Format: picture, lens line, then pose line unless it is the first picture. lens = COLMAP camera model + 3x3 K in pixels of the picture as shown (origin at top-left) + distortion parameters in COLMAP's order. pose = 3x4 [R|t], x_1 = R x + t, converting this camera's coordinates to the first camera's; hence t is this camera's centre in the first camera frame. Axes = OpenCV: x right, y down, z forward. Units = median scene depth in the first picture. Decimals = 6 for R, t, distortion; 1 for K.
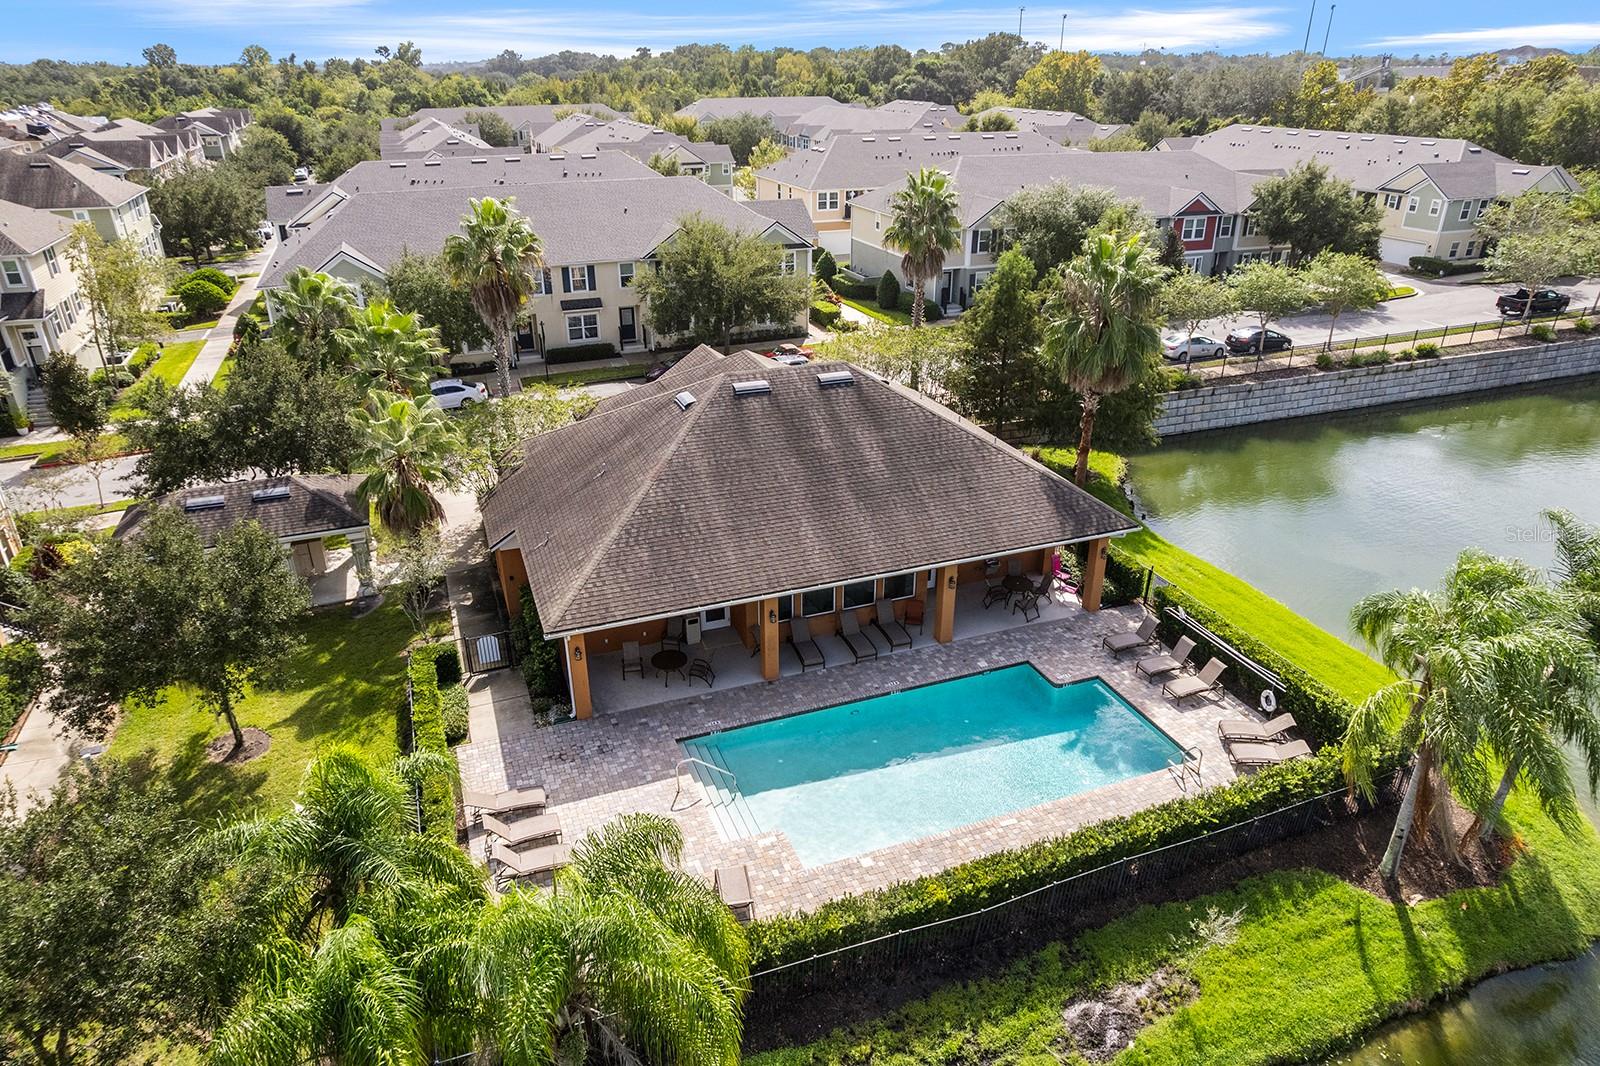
lens RADIAL K [[1020.1, 0, 791.0], [0, 1020.1, 545.1], [0, 0, 1]] dist [-0.039635, 0.011052]
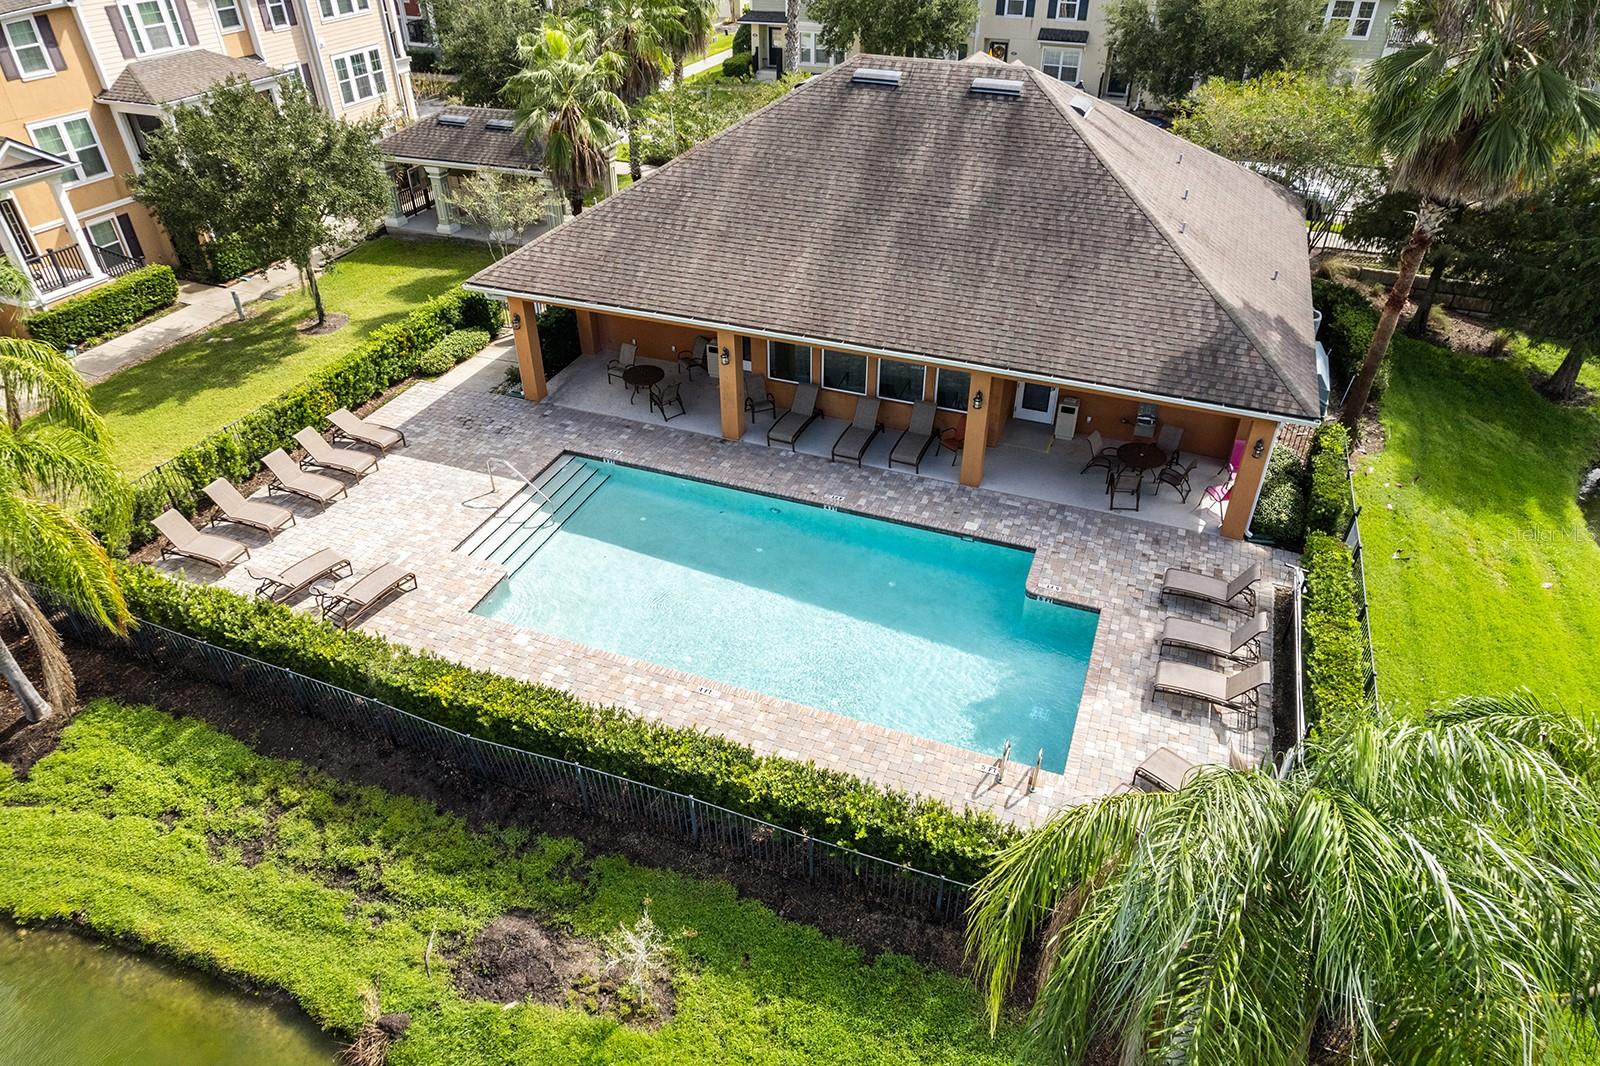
lens RADIAL K [[1020.1, 0, 799.4], [0, 1020.1, 537.1], [0, 0, 1]] dist [-0.039635, 0.011052]
pose [[0.741343, 0.388058, -0.547560, 0.455248], [-0.288939, 0.920946, 0.261482, -0.021276], [0.605744, -0.035636, 0.794862, 0.361912]]
